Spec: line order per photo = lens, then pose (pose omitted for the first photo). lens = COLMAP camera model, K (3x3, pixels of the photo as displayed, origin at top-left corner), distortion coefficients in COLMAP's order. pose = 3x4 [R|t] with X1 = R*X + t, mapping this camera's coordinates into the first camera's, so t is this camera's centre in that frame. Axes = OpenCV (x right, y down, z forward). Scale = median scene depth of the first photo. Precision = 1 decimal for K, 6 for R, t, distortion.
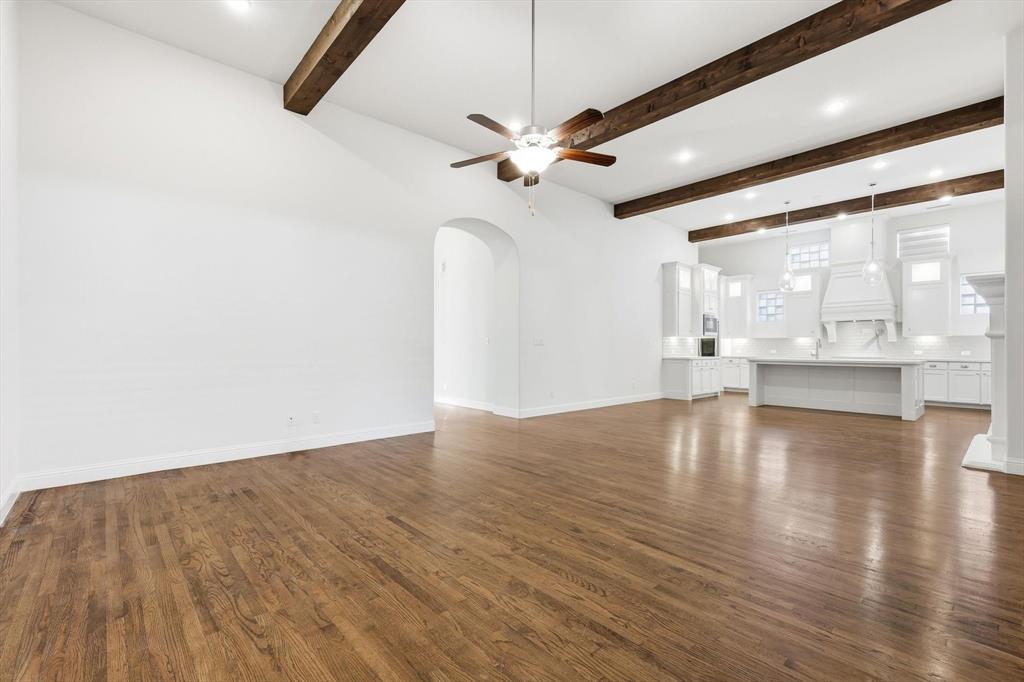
lens RADIAL K [[448.3, 0, 512.6], [0, 448.3, 344.6], [0, 0, 1]] dist [0.001689, 0.000324]
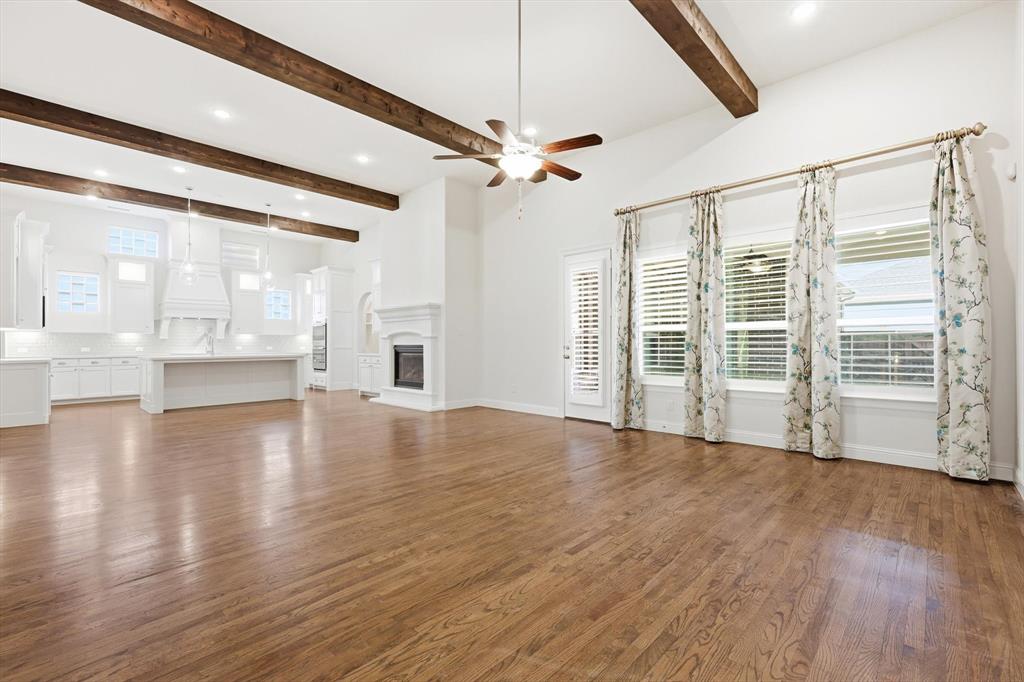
lens RADIAL K [[448.3, 0, 512.6], [0, 448.3, 341.7], [0, 0, 1]] dist [0.001689, 0.000324]
pose [[-0.070614, 0.003611, 0.997497, -0.771491], [-0.003479, 0.999986, -0.003866, 0.005207], [-0.997498, -0.003744, -0.070600, 0.834254]]
